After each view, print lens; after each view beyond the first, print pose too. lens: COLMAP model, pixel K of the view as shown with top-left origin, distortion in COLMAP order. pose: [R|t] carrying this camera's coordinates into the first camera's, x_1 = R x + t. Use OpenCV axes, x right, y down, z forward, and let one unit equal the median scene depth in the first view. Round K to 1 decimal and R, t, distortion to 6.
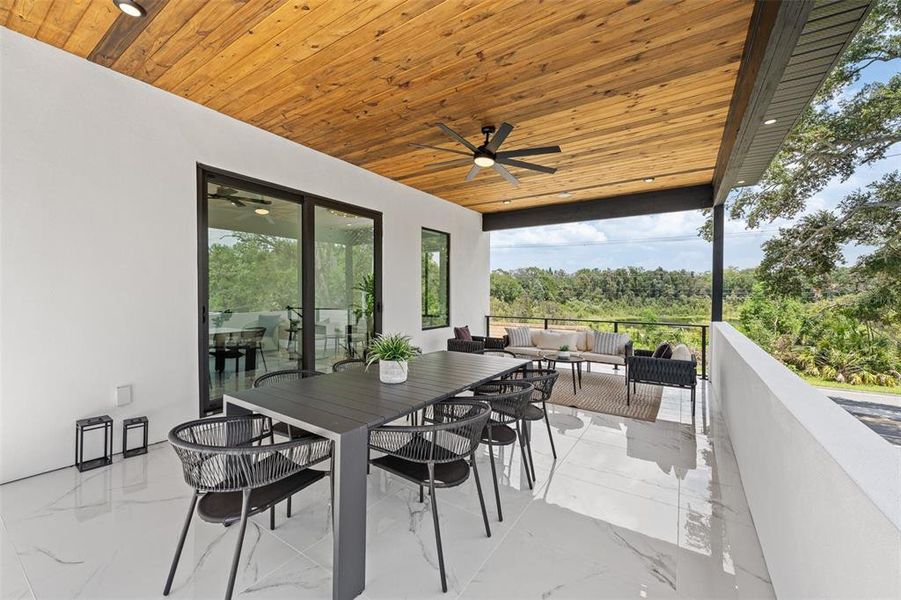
lens RADIAL K [[357.4, 0, 450.5], [0, 357.4, 300.0], [0, 0, 1]] dist [0.000392, 0.000120]
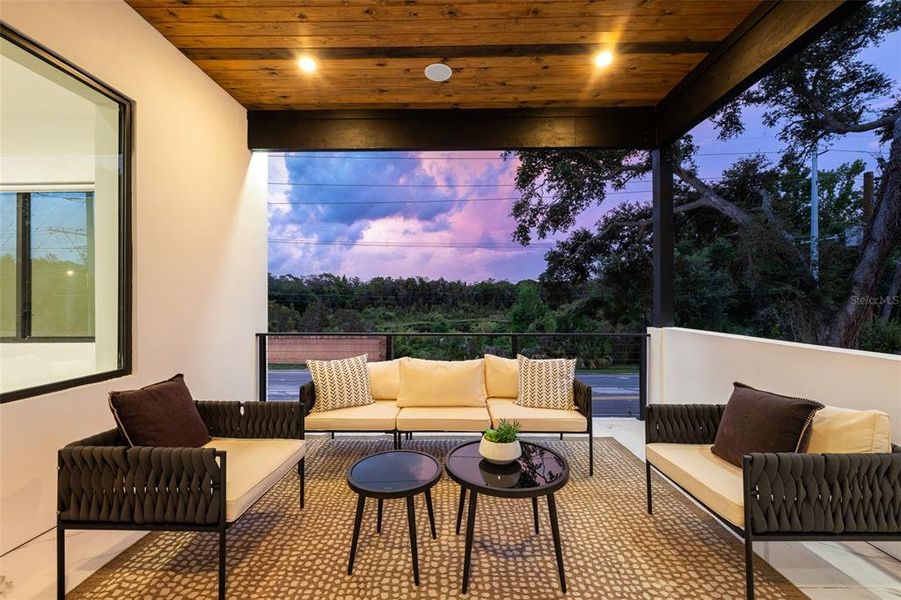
lens RADIAL K [[357.4, 0, 450.5], [0, 357.4, 300.0], [0, 0, 1]] dist [0.000392, 0.000120]
pose [[0.847913, -0.002475, 0.530129, 0.099483], [0.015223, 0.999690, -0.019682, 0.020929], [-0.529917, 0.024759, 0.847688, 0.724977]]
